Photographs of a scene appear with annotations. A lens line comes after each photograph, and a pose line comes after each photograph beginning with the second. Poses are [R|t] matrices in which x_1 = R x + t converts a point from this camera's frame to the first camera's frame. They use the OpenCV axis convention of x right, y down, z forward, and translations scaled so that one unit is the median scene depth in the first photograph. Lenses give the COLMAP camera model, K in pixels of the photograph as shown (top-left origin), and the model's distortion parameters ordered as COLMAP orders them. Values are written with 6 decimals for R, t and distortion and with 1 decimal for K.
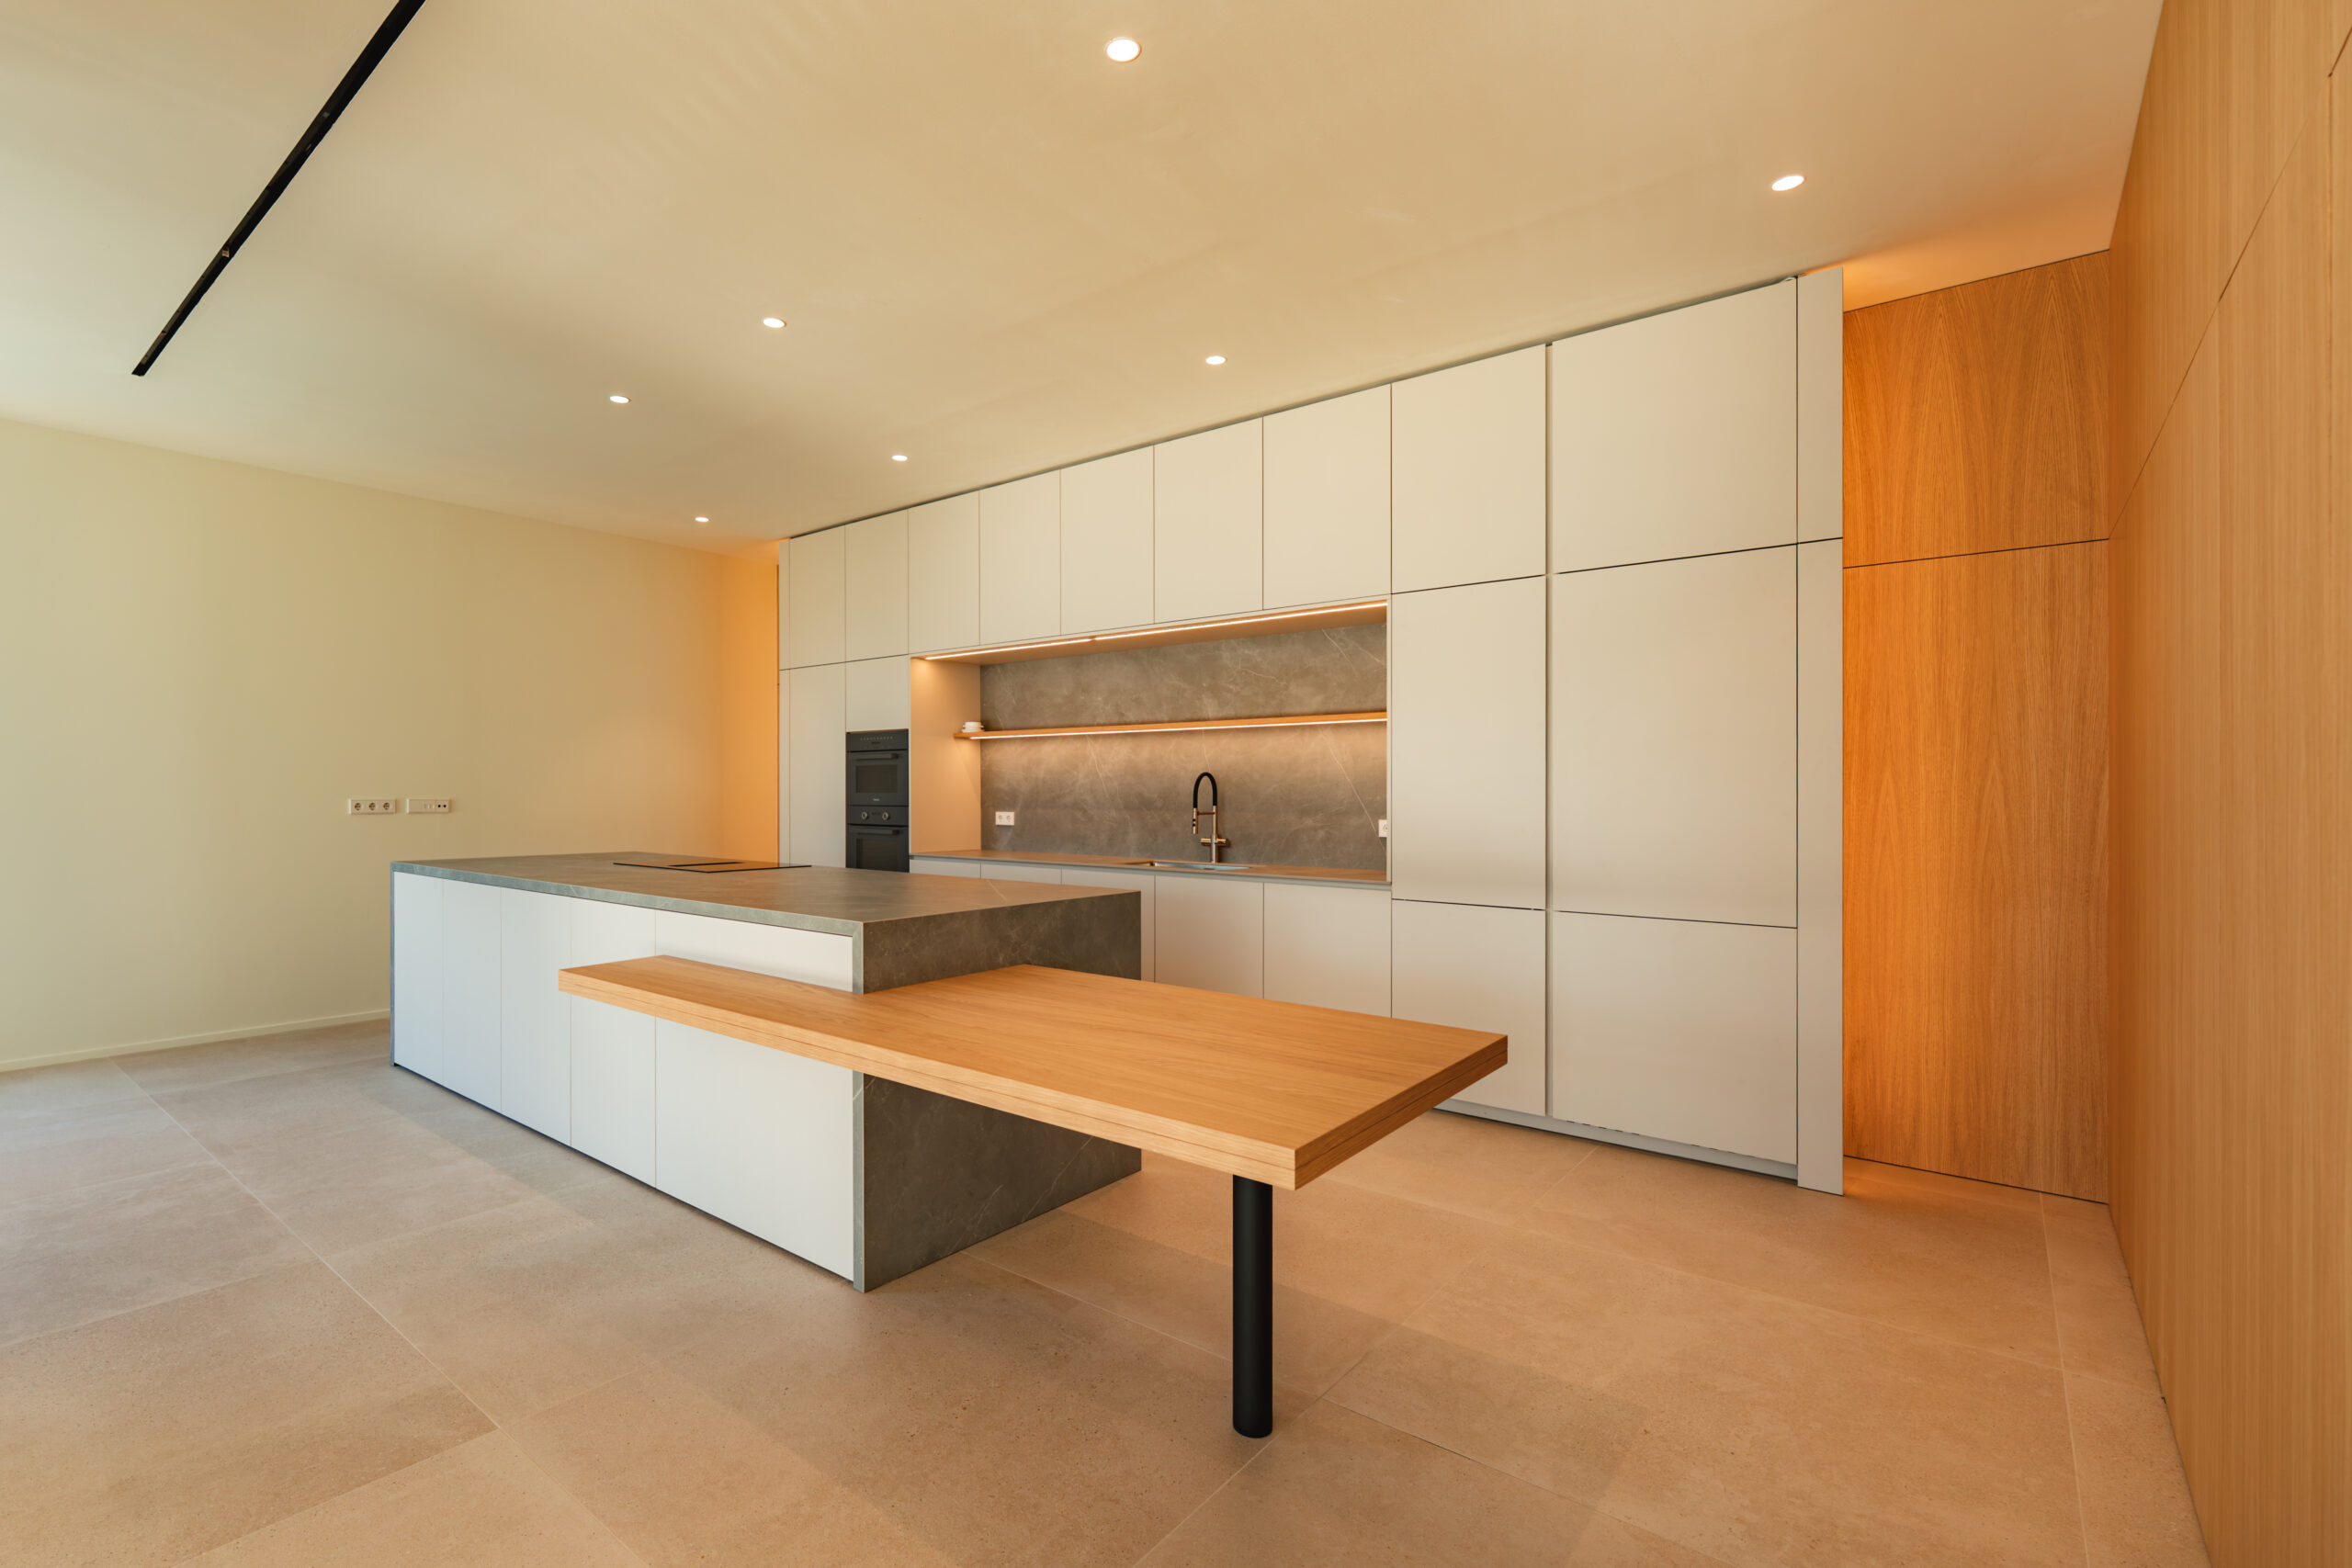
lens RADIAL K [[1136.8, 0, 1164.9], [0, 1136.8, 799.7], [0, 0, 1]] dist [-0.002419, -0.001490]
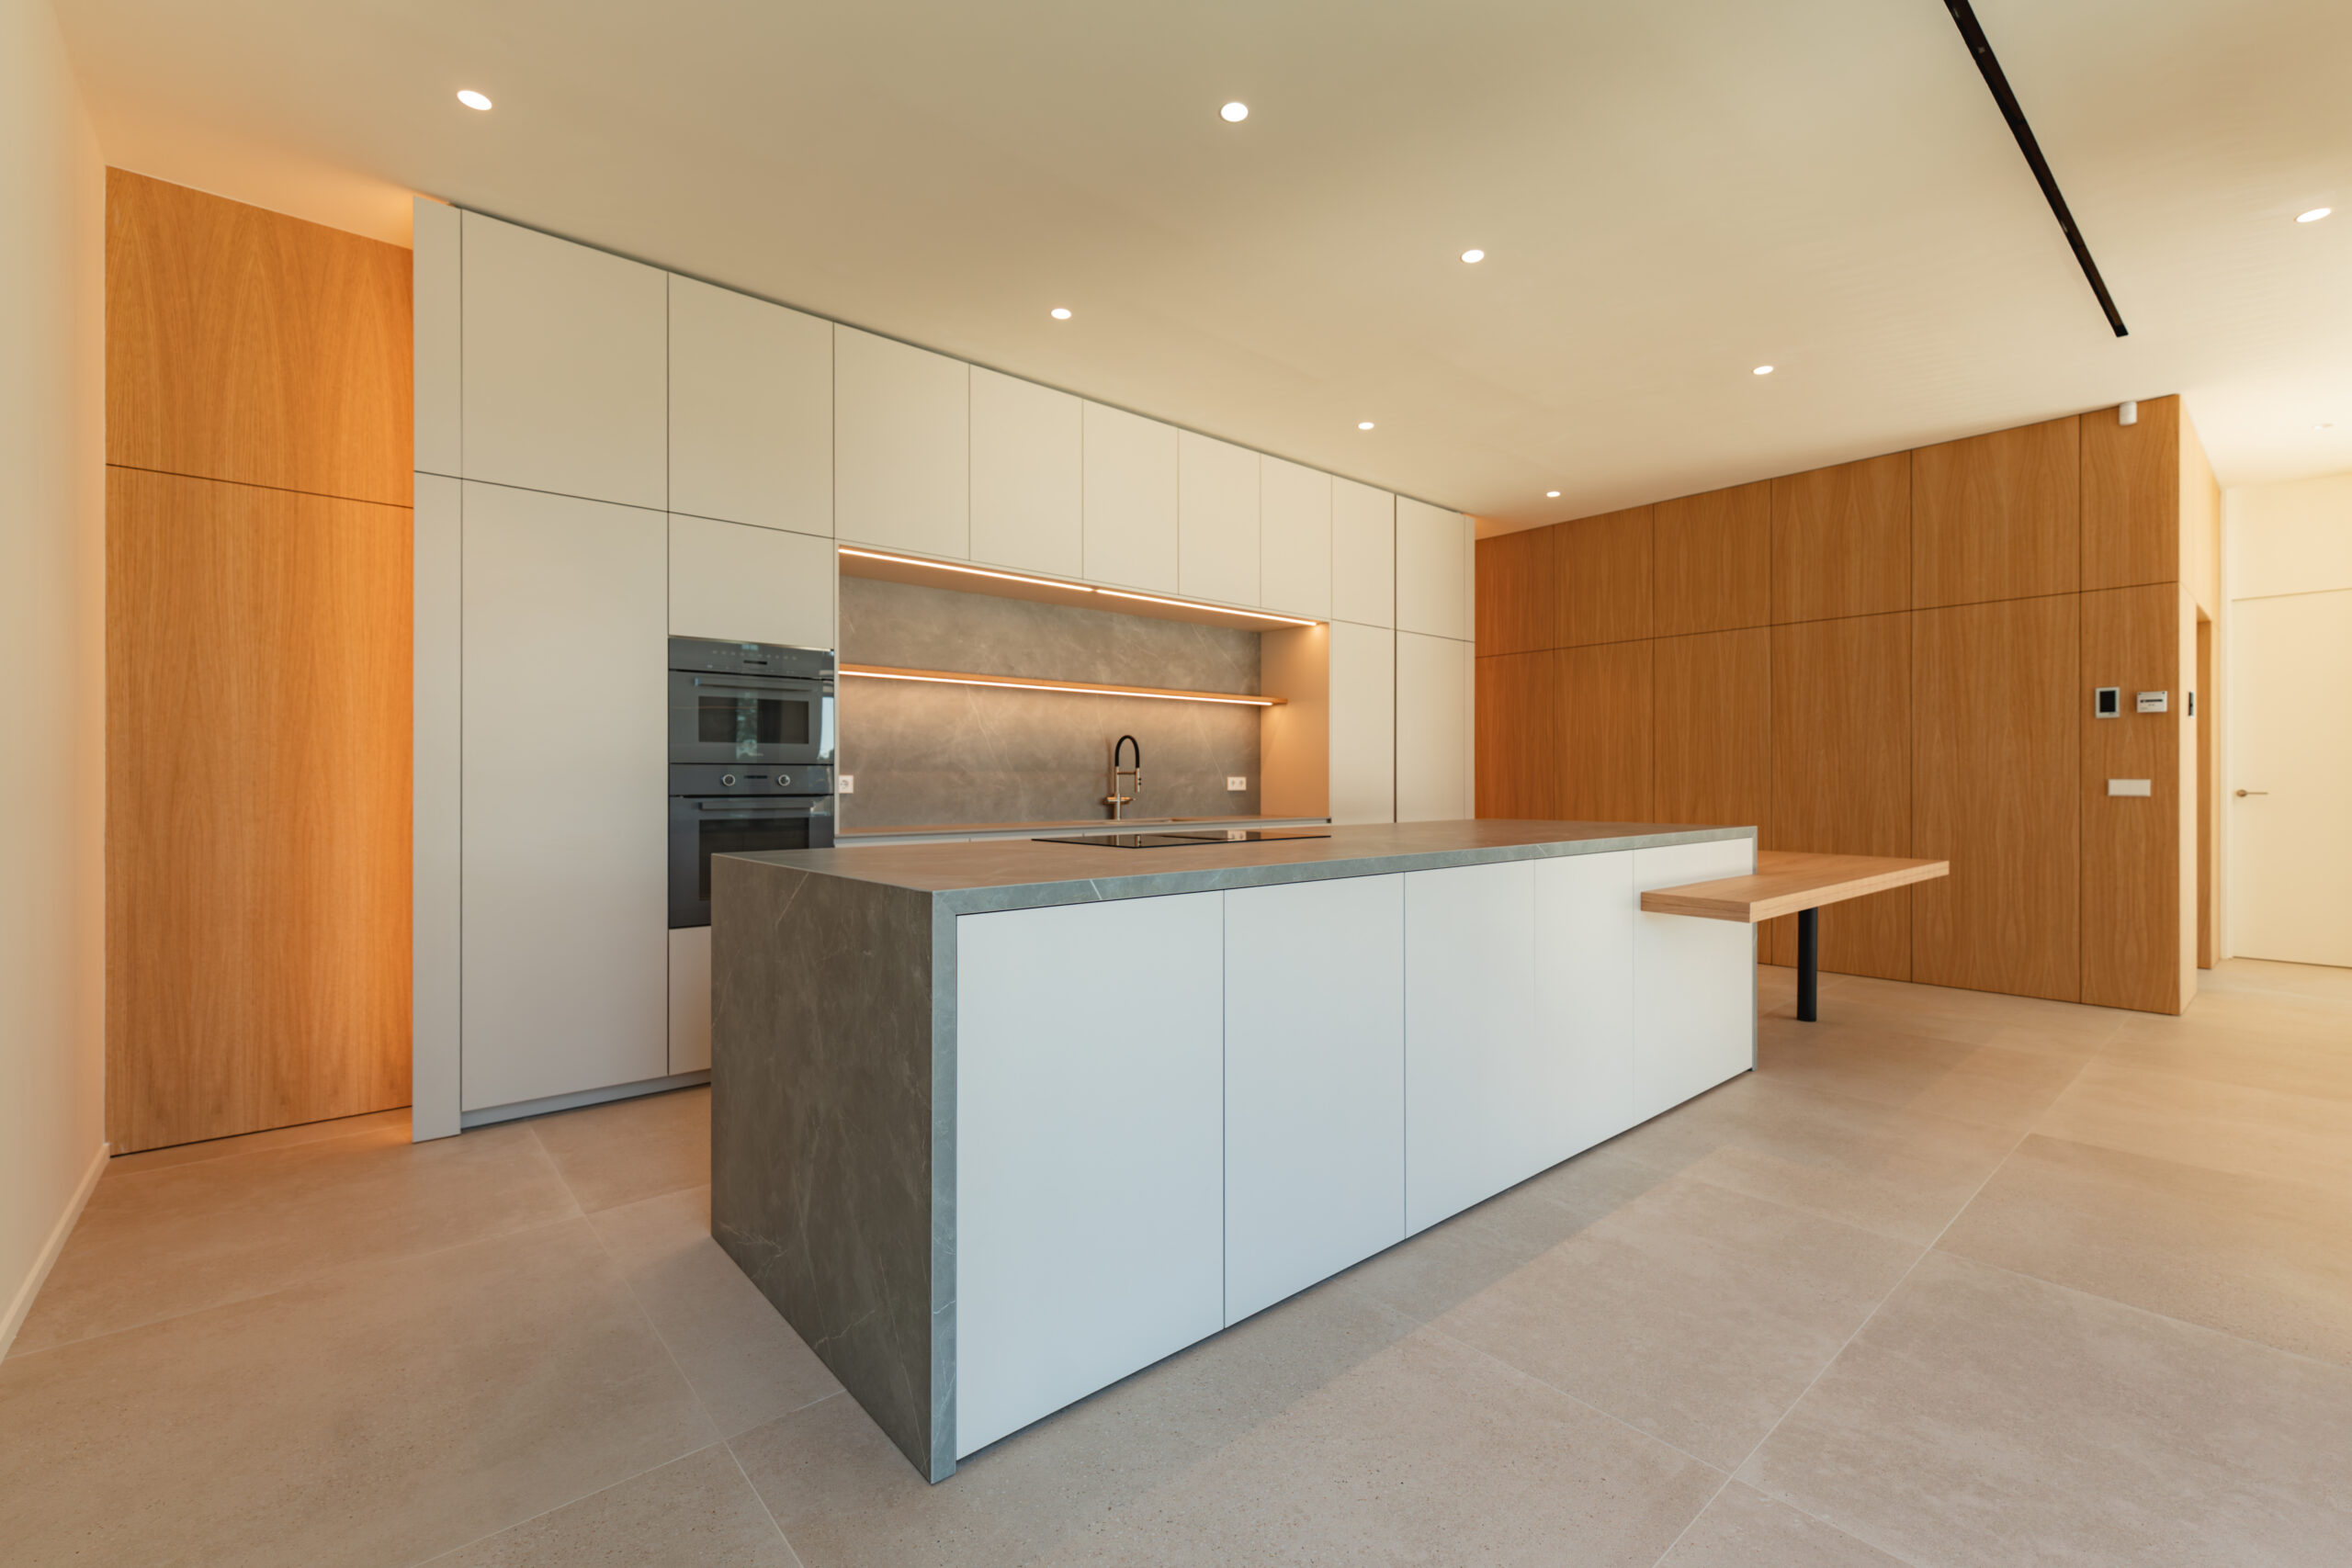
lens RADIAL K [[915.1, 0, 1285.7], [0, 915.1, 780.9], [0, 0, 1]] dist [-0.001983, -0.000181]
pose [[0.155848, -0.004131, 0.987772, -0.753656], [0.010598, 0.999941, 0.002510, 0.017496], [-0.987724, 0.010077, 0.155883, 0.683158]]
